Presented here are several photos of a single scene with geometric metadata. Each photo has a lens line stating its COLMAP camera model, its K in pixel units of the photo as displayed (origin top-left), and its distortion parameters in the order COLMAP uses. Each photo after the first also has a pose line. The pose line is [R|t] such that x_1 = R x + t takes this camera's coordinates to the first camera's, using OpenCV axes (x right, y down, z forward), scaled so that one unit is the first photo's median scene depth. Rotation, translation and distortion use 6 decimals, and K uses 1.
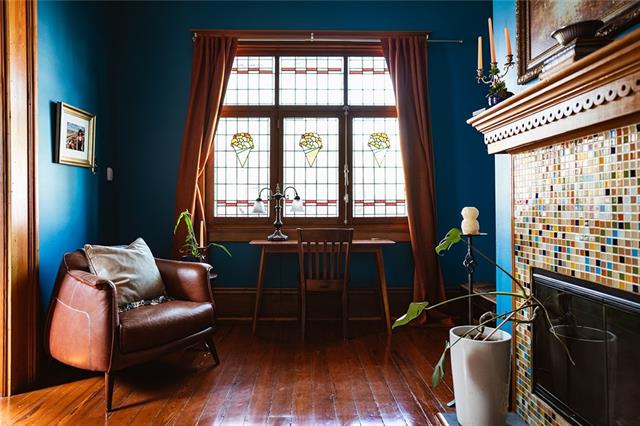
lens RADIAL K [[416.5, 0, 320.0], [0, 416.5, 213.0], [0, 0, 1]] dist [-0.009440, -0.004313]
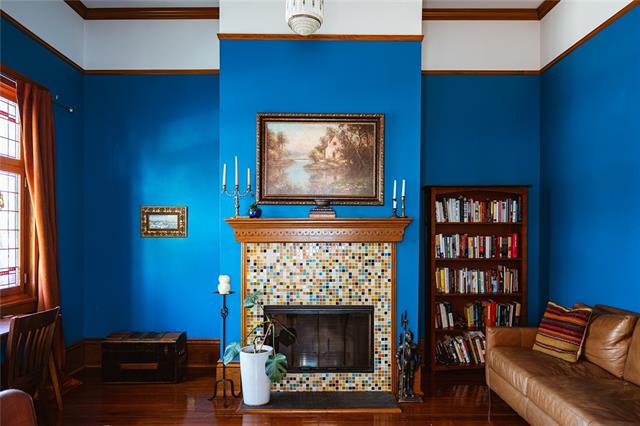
lens RADIAL K [[416.5, 0, 320.0], [0, 416.5, 213.0], [0, 0, 1]] dist [-0.009440, -0.004313]
pose [[0.021510, 0.047993, 0.998616, -1.617283], [0.012790, 0.998752, -0.048275, -0.226772], [-0.999687, 0.013811, 0.020869, 0.846564]]
